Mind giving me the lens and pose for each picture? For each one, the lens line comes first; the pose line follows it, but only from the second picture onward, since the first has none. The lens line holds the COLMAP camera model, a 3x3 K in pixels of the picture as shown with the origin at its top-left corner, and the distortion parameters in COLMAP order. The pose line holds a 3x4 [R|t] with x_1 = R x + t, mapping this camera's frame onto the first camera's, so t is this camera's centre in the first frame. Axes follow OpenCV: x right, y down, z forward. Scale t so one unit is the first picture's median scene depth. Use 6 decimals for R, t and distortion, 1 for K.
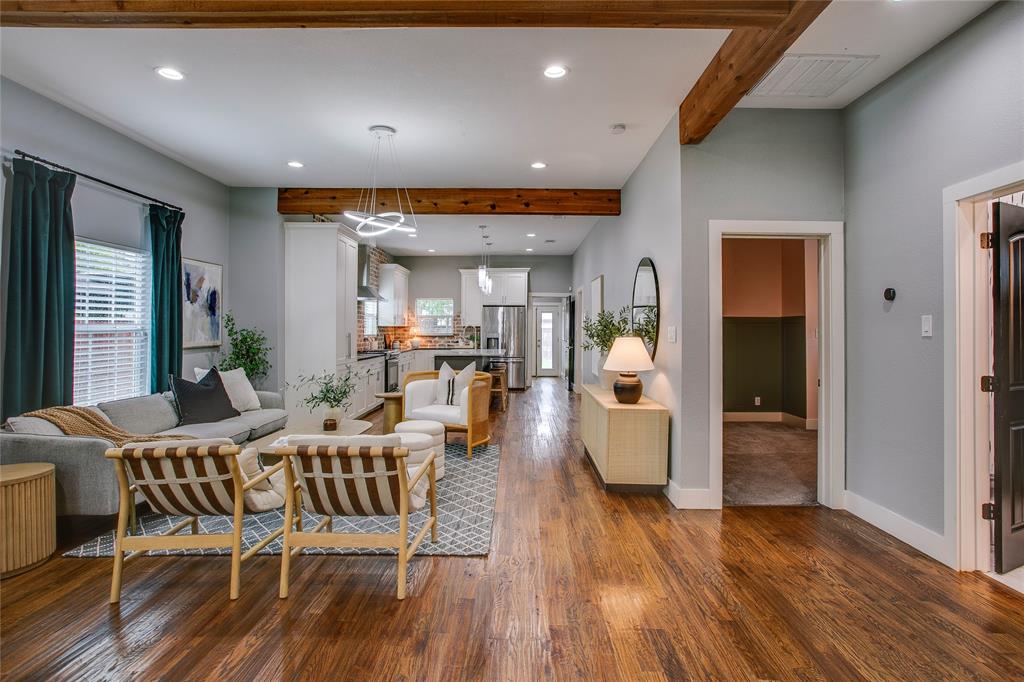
lens RADIAL K [[549.1, 0, 498.3], [0, 549.1, 329.0], [0, 0, 1]] dist [-0.001289, 0.002571]
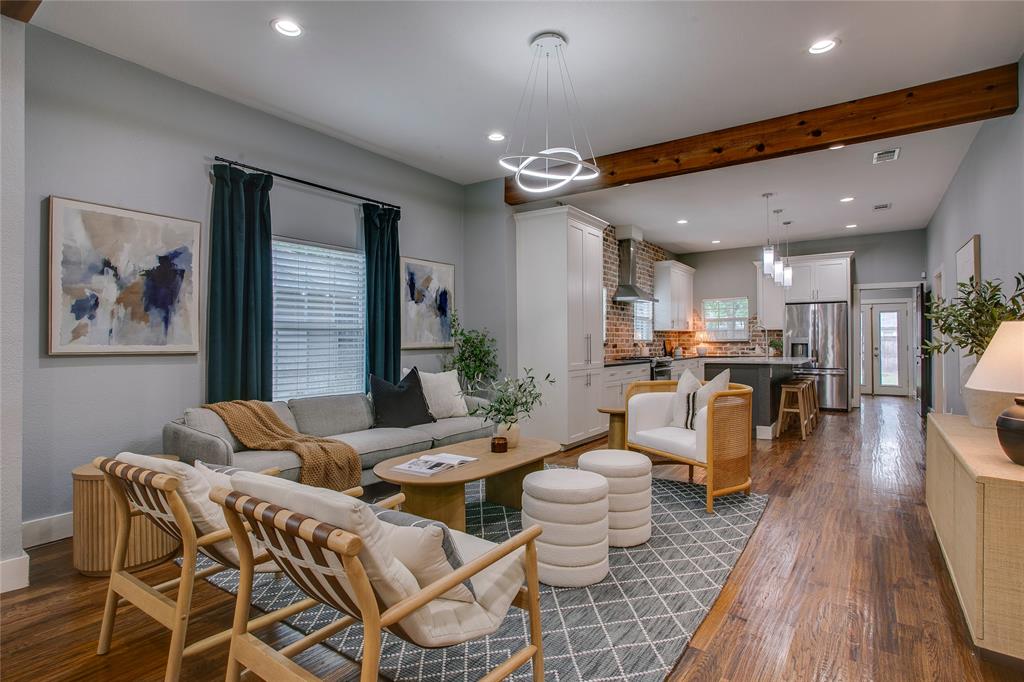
lens RADIAL K [[498.4, 0, 503.8], [0, 498.4, 339.0], [0, 0, 1]] dist [-0.058292, 0.019679]
pose [[0.824577, -0.009789, -0.565665, 0.070384], [0.006450, 0.999948, -0.007902, 0.023458], [0.565713, 0.002867, 0.824597, 0.319021]]
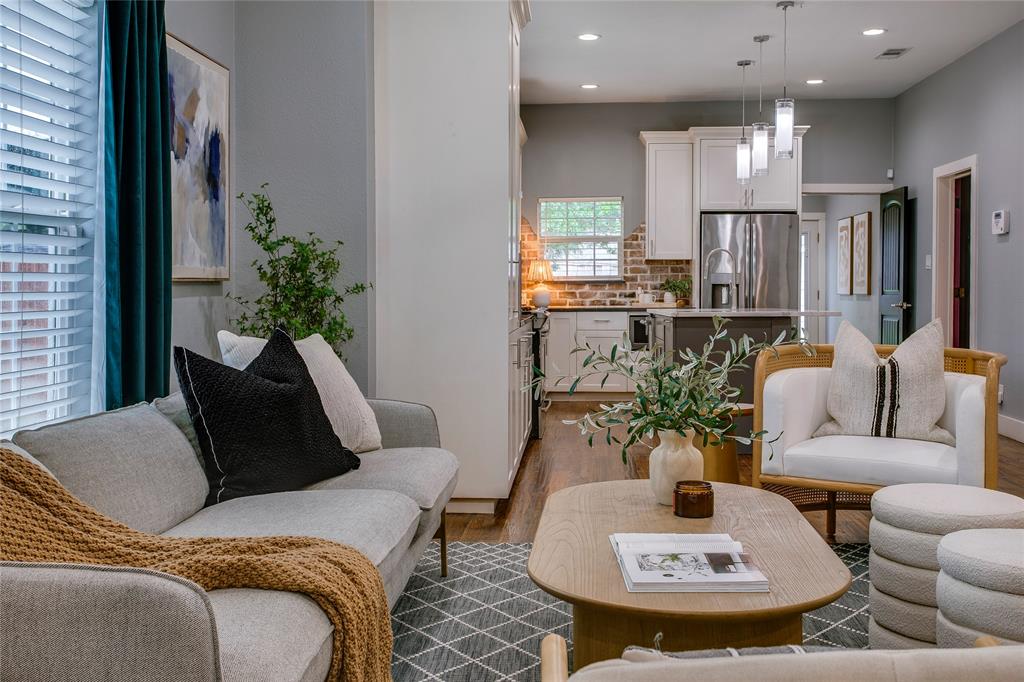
lens RADIAL K [[1051.3, 0, 511.8], [0, 1051.3, 302.1], [0, 0, 1]] dist [-0.000801, 0.000000]
pose [[0.999396, -0.003283, -0.034604, -0.283475], [0.003691, 0.999924, 0.011741, 0.037290], [0.034563, -0.011861, 0.999332, 0.277782]]
